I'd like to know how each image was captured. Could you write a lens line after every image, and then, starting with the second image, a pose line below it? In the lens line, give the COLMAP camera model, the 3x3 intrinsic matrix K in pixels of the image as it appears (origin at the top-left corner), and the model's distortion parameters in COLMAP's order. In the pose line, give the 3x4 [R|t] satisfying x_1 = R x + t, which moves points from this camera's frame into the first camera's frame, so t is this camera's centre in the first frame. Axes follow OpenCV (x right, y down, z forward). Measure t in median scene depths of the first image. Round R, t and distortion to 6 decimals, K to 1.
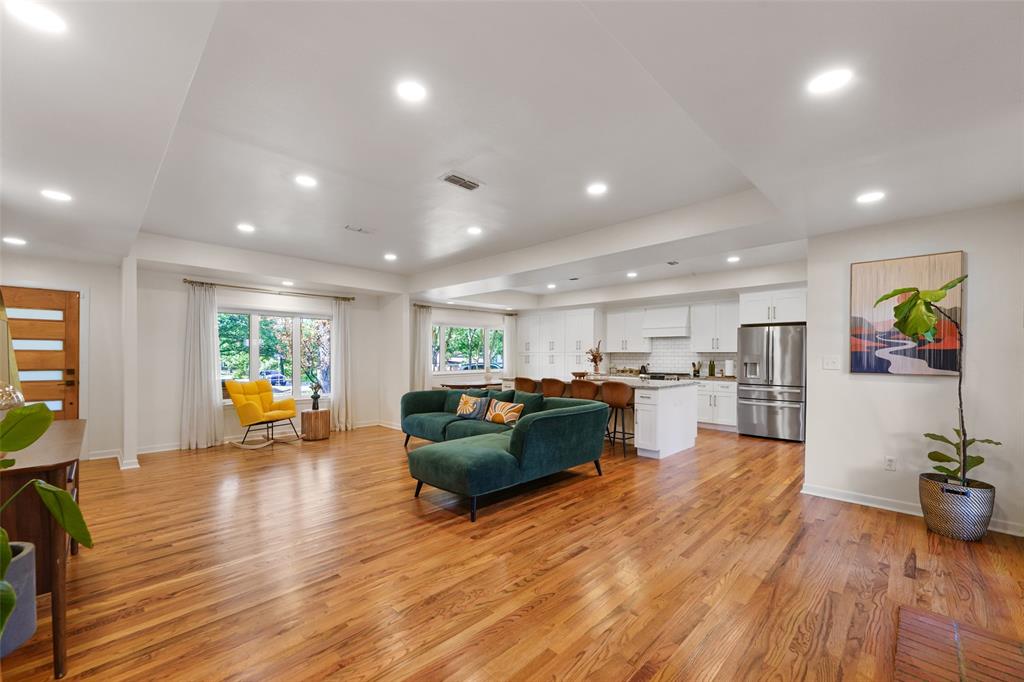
lens RADIAL K [[421.4, 0, 514.6], [0, 421.4, 351.0], [0, 0, 1]] dist [0.018949, 0.000071]
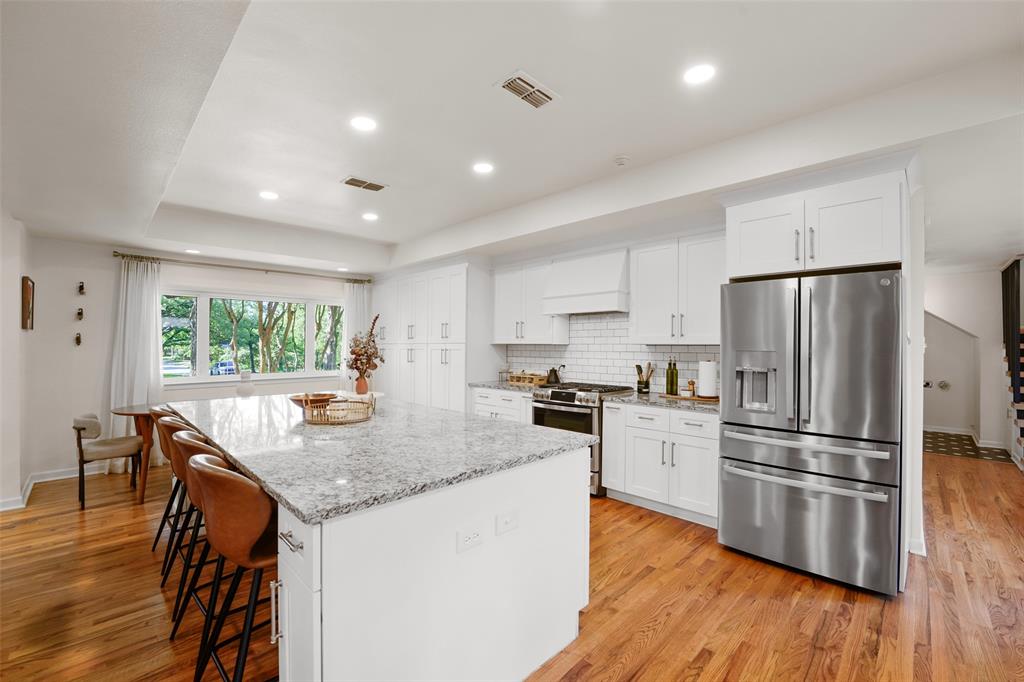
lens RADIAL K [[429.9, 0, 512.0], [0, 429.9, 341.0], [0, 0, 1]] dist [-0.001263, -0.000095]
pose [[0.999928, -0.001644, -0.011927, 0.298661], [0.001683, 0.999993, 0.003206, -0.002276], [0.011922, -0.003226, 0.999924, 0.527701]]
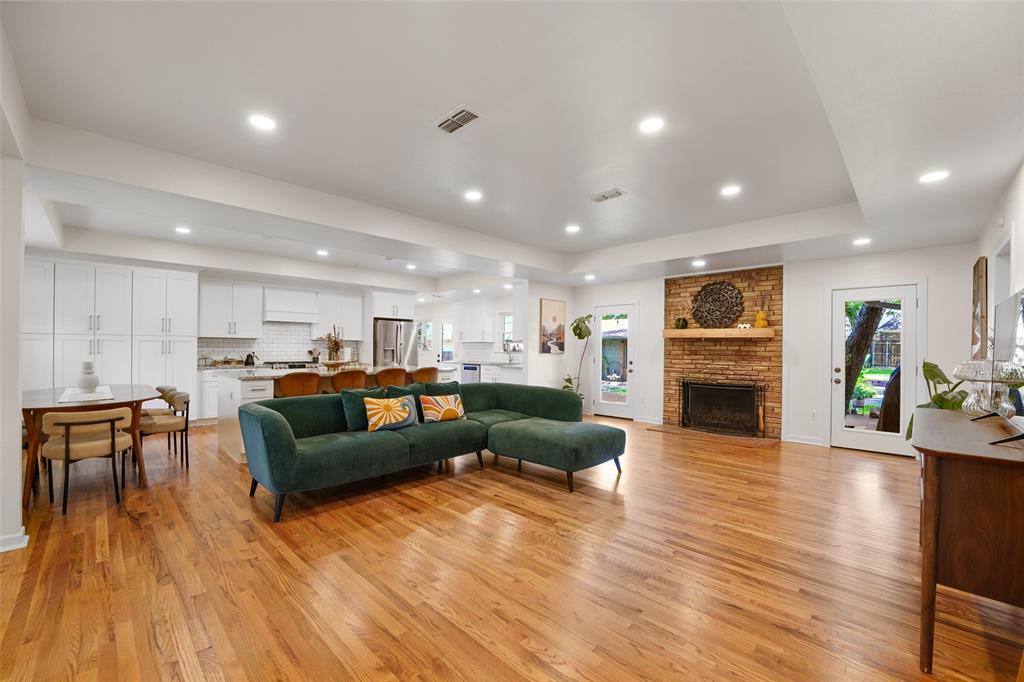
lens RADIAL K [[414.8, 0, 512.0], [0, 414.8, 341.0], [0, 0, 1]] dist [-0.000521, -0.000049]
pose [[-0.013340, 0.015861, 0.999785, -0.581397], [-0.018736, 0.999695, -0.016109, 0.014077], [-0.999735, -0.018947, -0.013039, 0.579583]]
